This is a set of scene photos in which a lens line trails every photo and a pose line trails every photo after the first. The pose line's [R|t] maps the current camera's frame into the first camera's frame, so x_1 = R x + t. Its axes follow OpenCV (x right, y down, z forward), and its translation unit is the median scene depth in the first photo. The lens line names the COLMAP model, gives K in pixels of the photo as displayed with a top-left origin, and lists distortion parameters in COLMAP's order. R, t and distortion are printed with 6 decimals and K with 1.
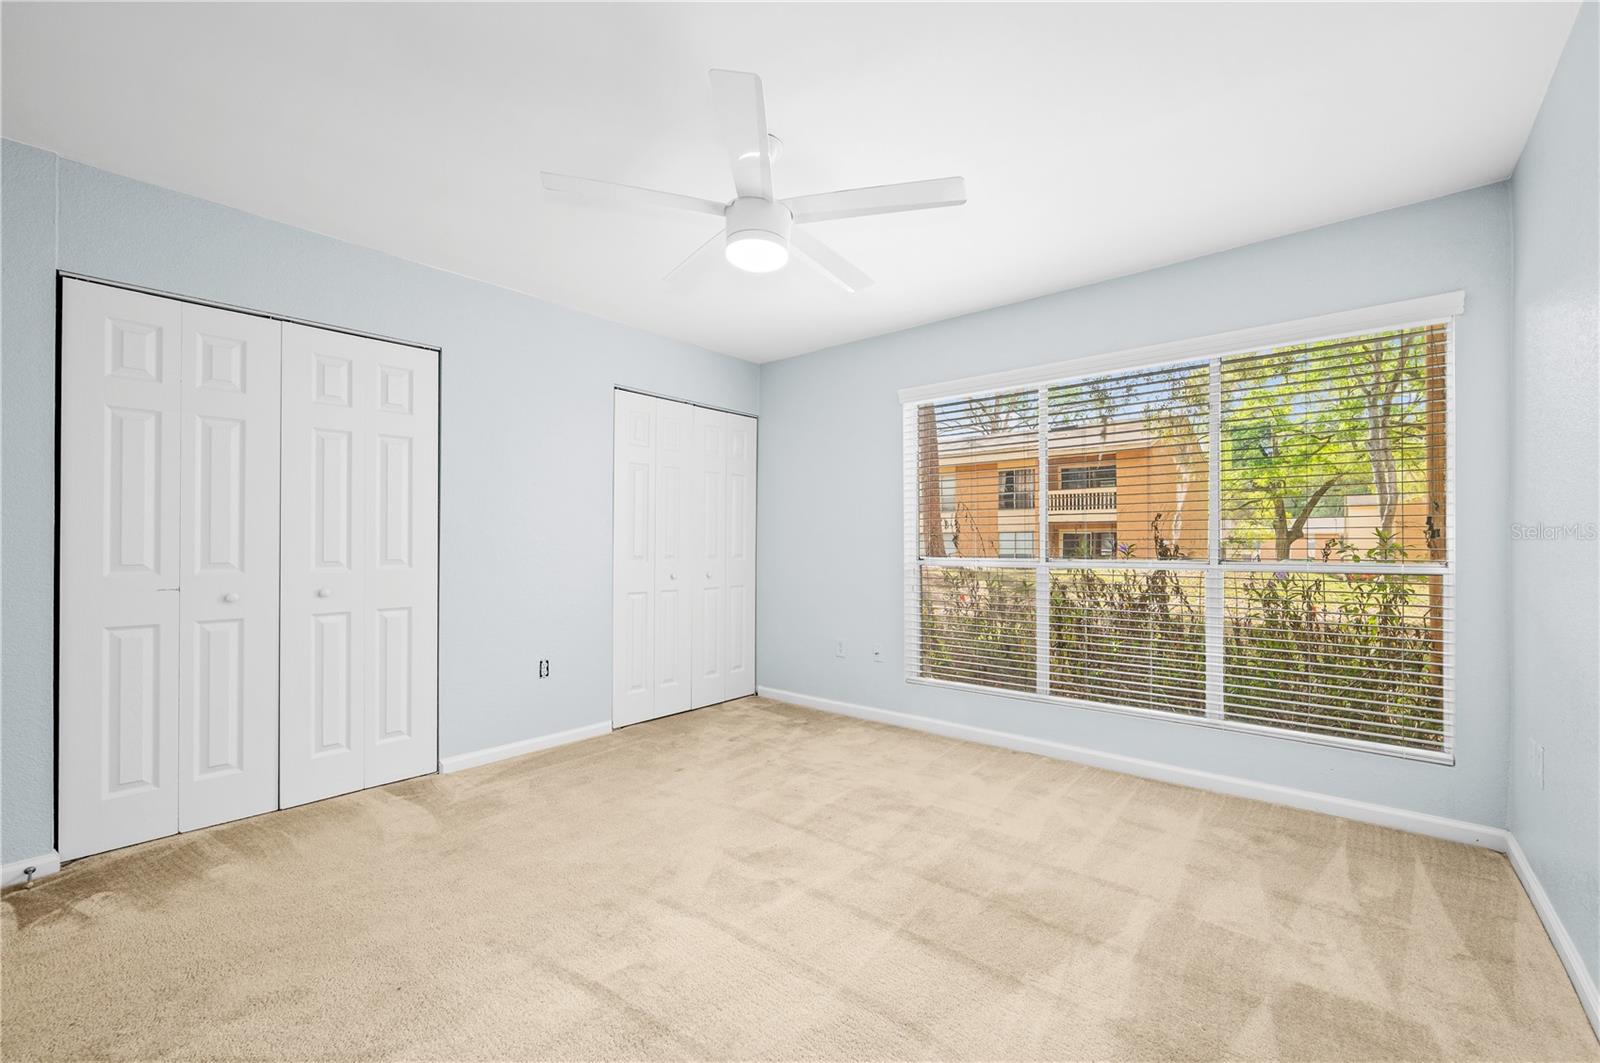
lens RADIAL K [[686.1, 0, 800.0], [0, 686.1, 531.5], [0, 0, 1]] dist [0.060265, -0.000119]
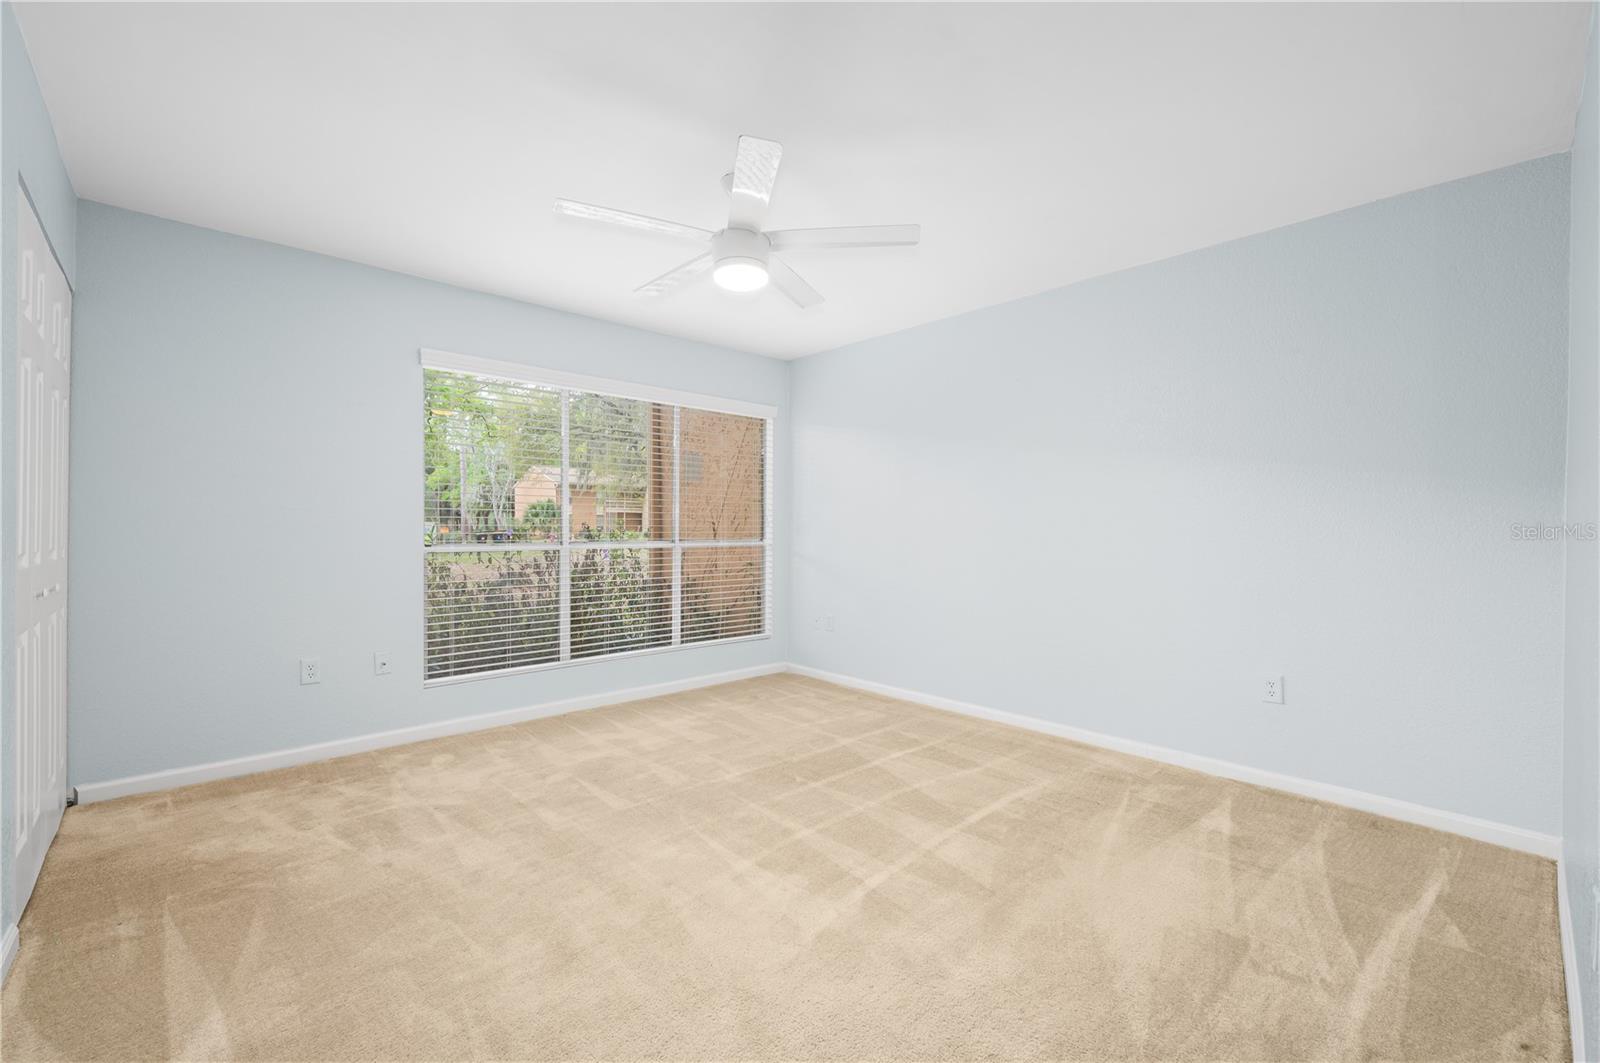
lens RADIAL K [[686.1, 0, 800.0], [0, 686.1, 531.5], [0, 0, 1]] dist [0.060265, -0.000119]
pose [[0.156749, -0.016031, 0.987508, -0.686073], [-0.026263, 0.999447, 0.020394, -0.012648], [-0.987289, -0.029131, 0.156242, 0.418541]]
